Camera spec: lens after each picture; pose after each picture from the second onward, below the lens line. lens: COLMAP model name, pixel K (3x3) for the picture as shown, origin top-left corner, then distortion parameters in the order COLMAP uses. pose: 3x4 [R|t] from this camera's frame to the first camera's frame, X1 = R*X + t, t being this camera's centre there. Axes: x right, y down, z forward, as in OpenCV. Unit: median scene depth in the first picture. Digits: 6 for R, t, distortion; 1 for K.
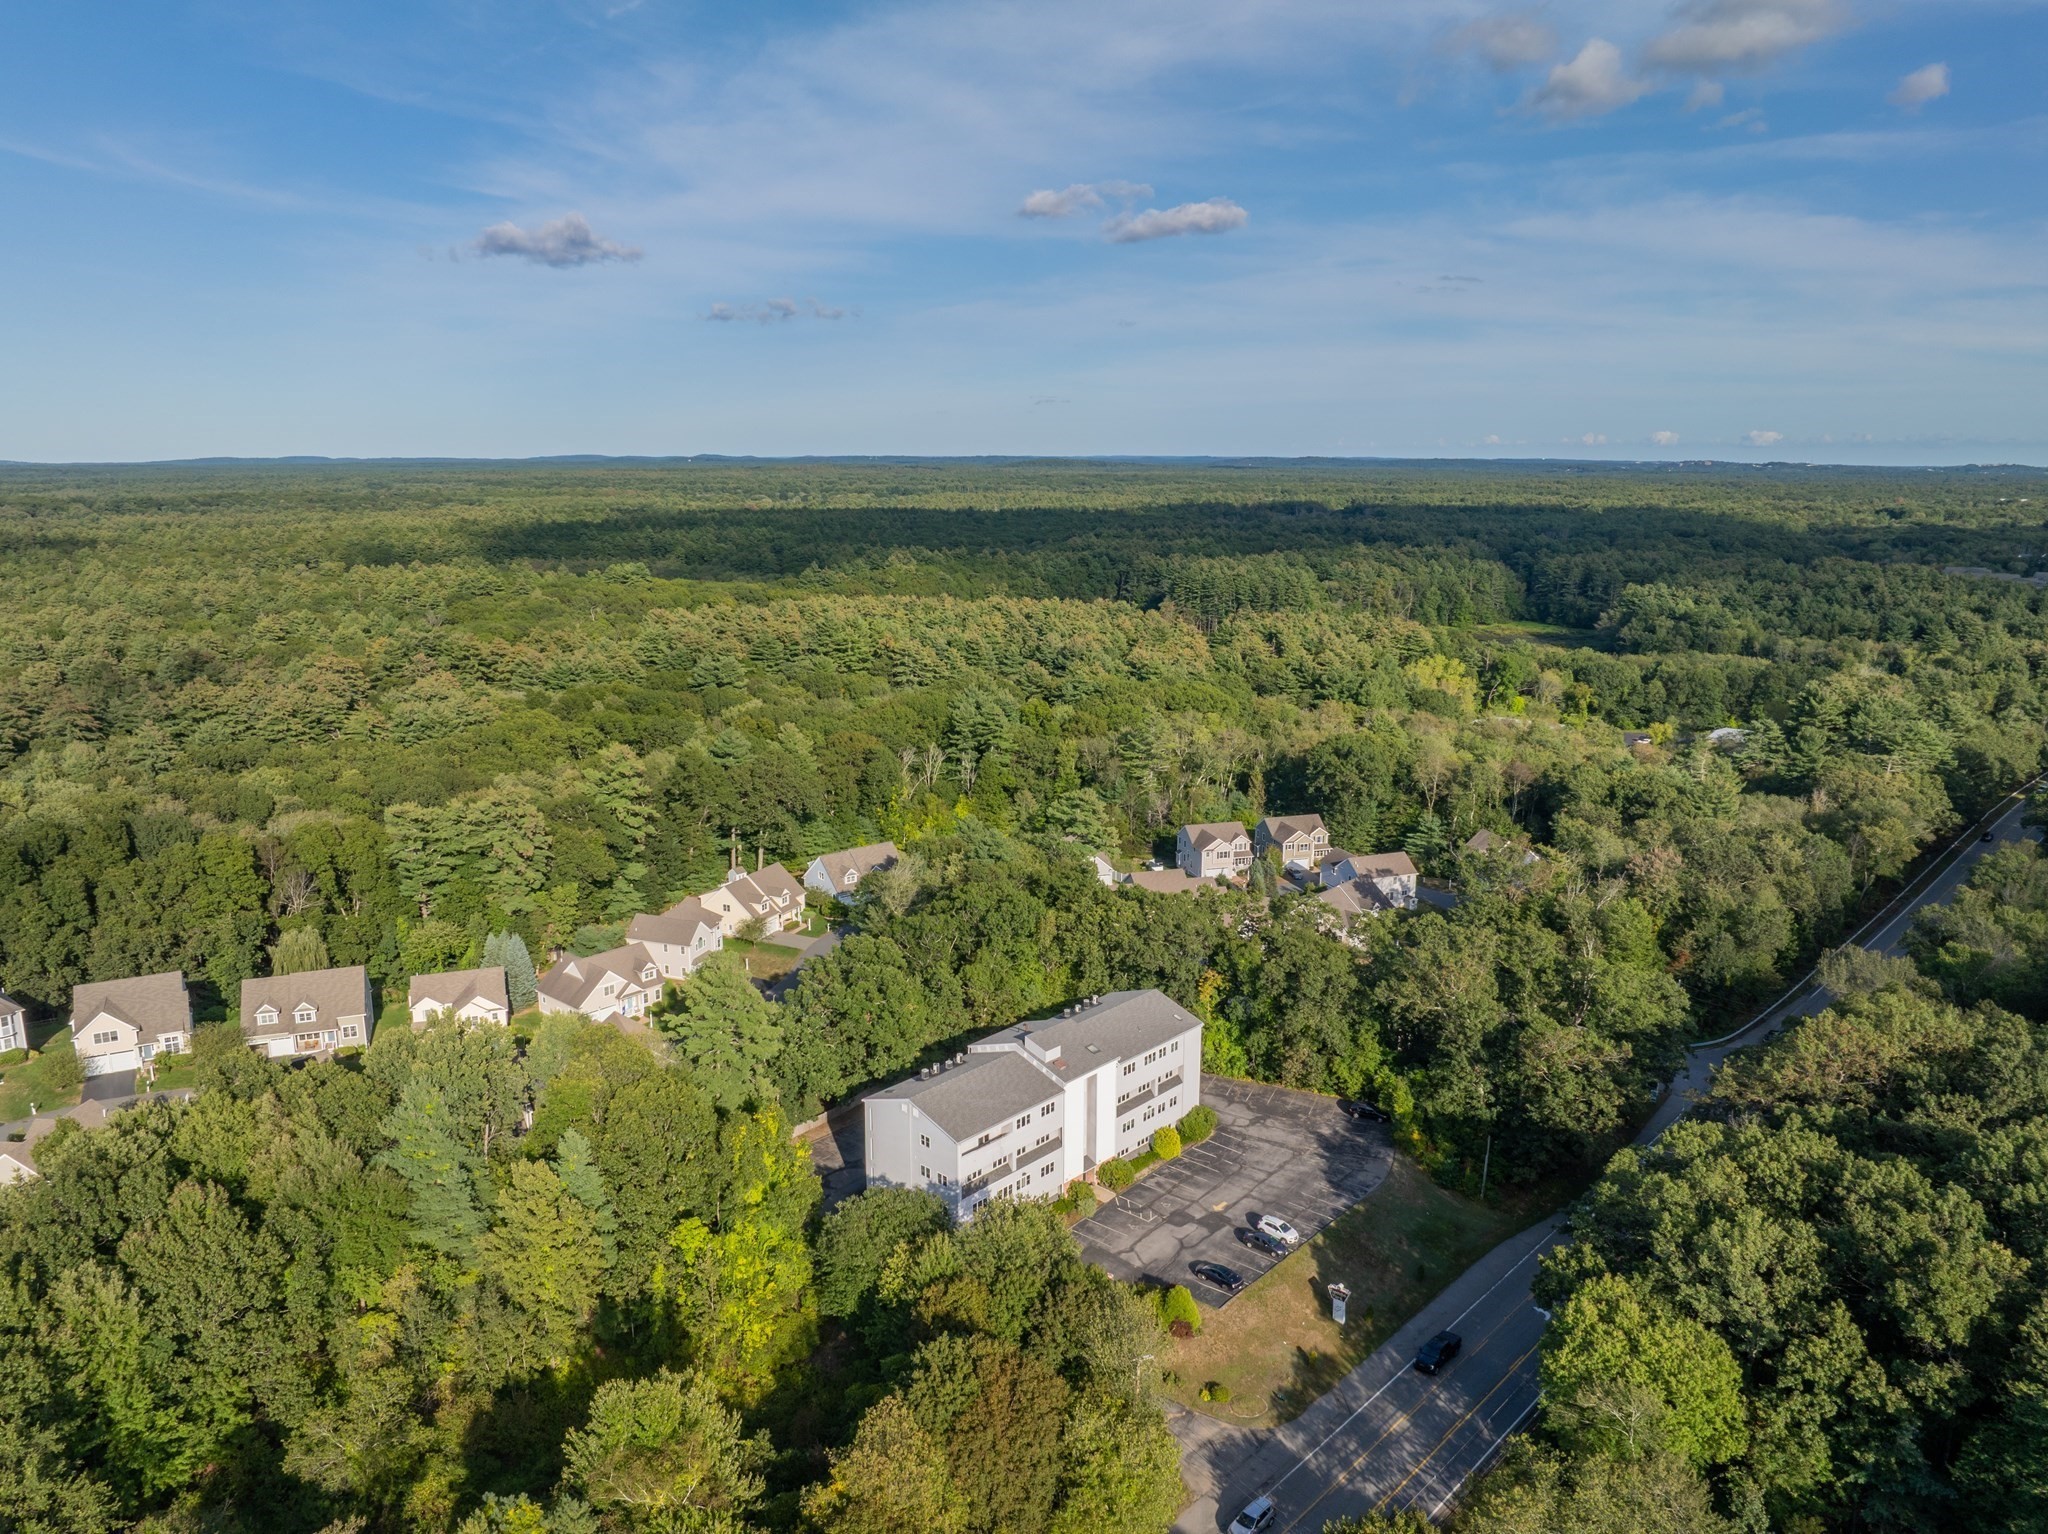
lens RADIAL K [[1425.5, 0, 1035.2], [0, 1425.5, 761.9], [0, 0, 1]] dist [-0.043518, 0.012447]
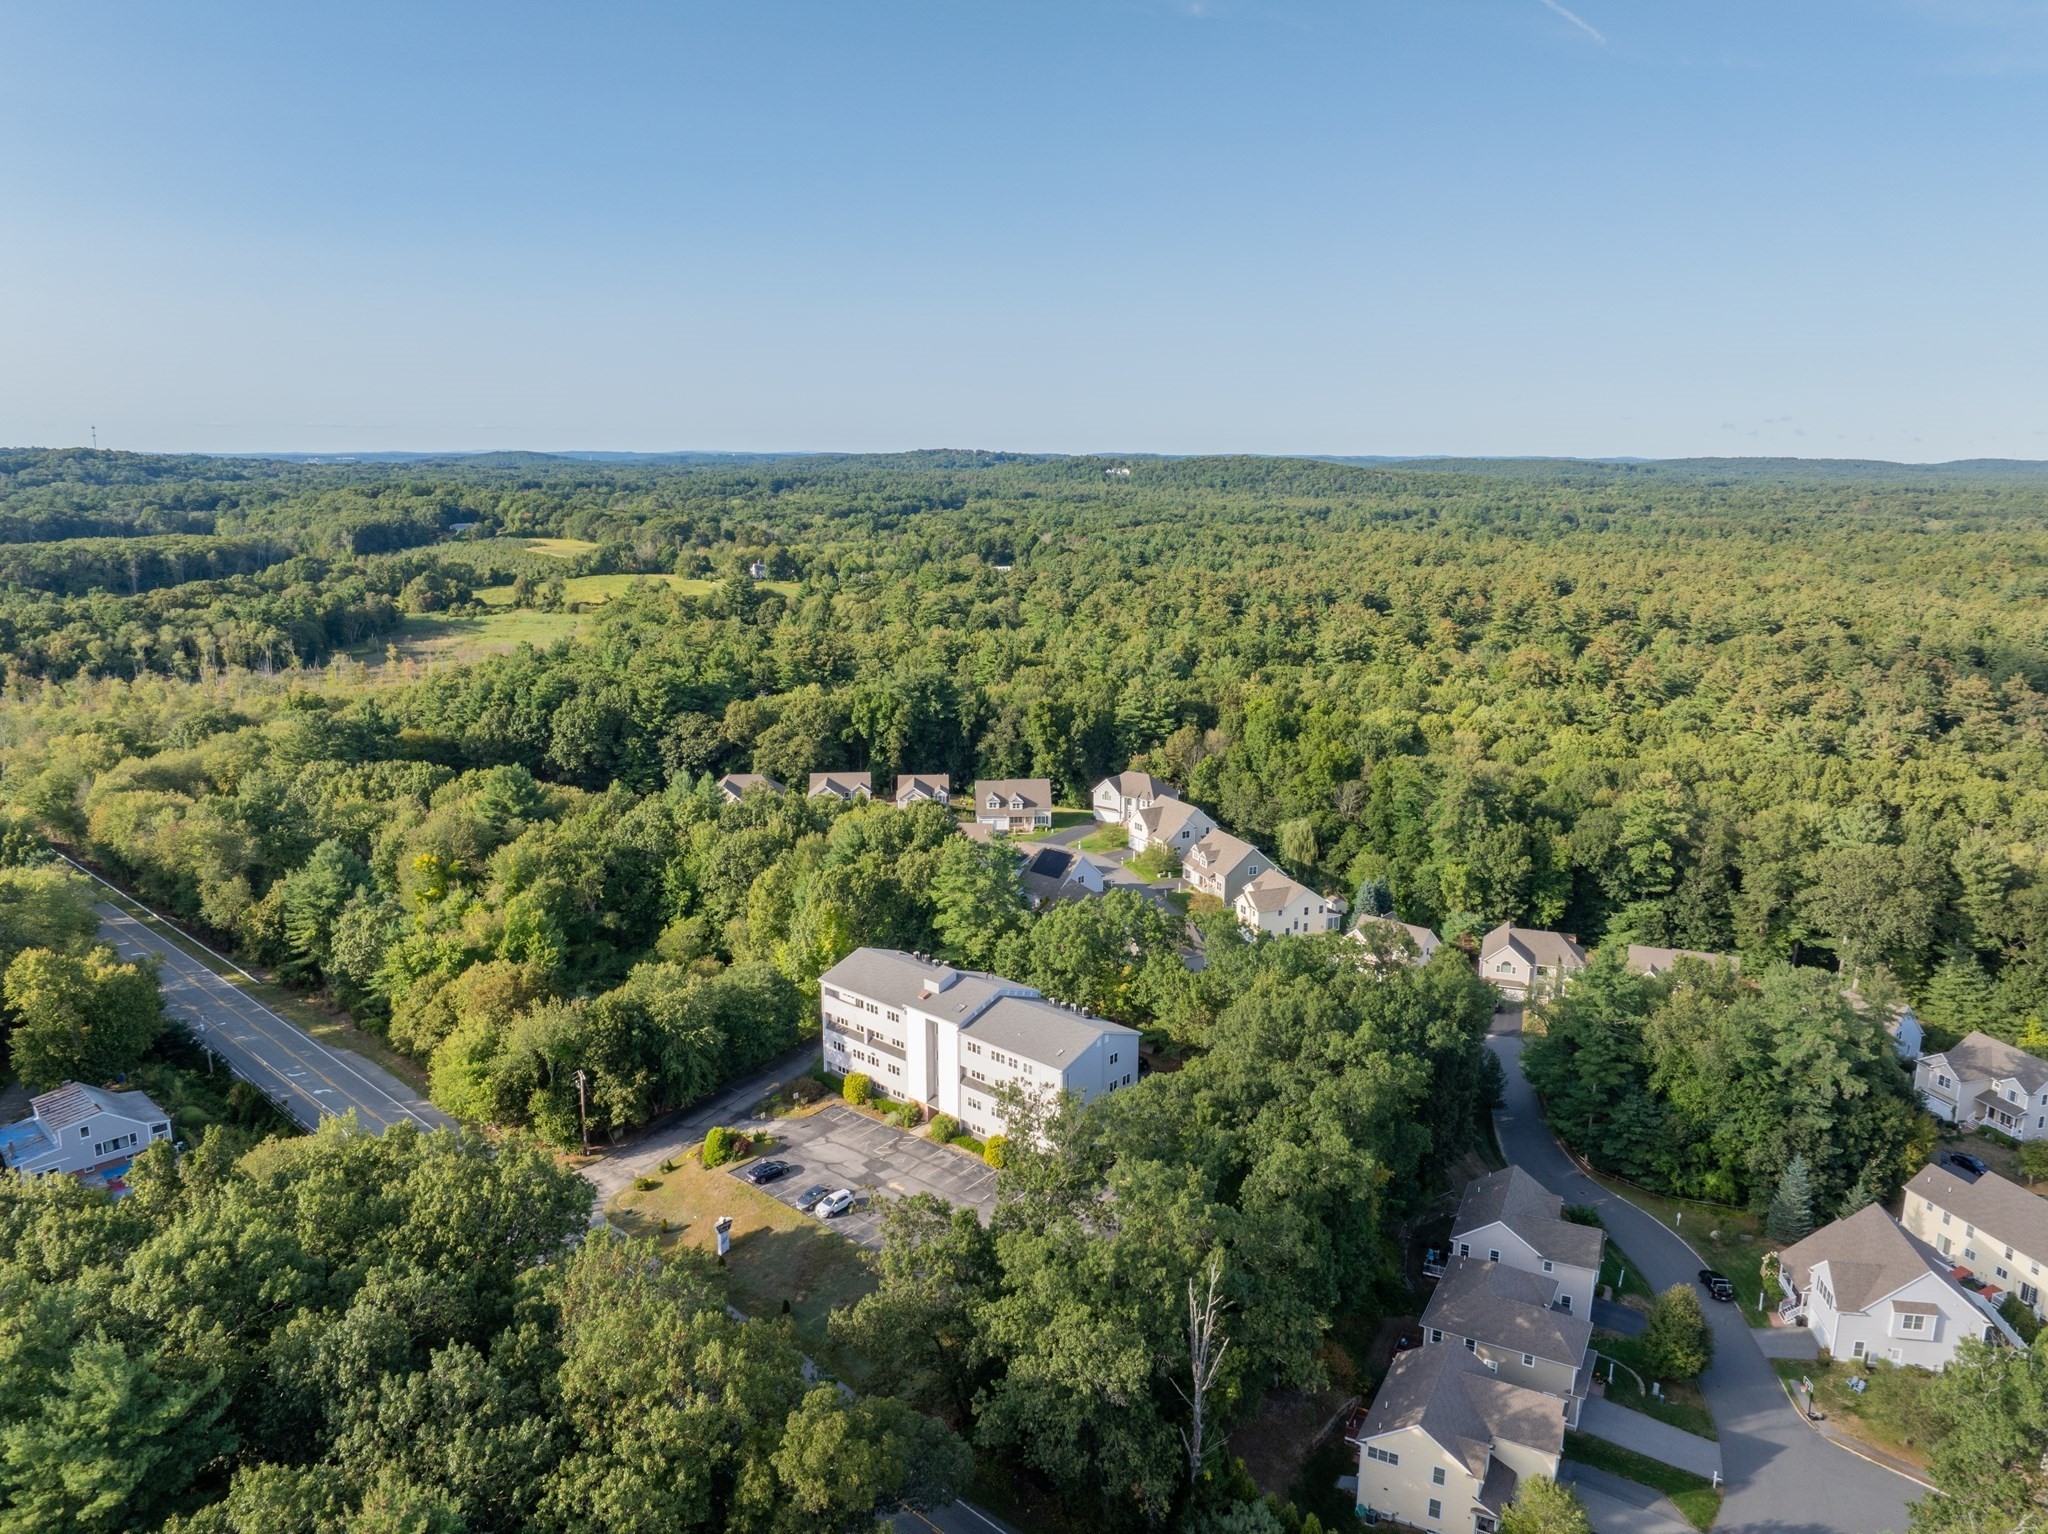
lens RADIAL K [[1425.5, 0, 1016.0], [0, 1425.5, 768.8], [0, 0, 1]] dist [-0.043518, 0.012447]
pose [[-0.019583, 0.209693, -0.977571, 1.050661], [-0.207916, 0.955529, 0.209130, -0.202017], [0.977951, 0.207348, 0.024886, 0.985826]]
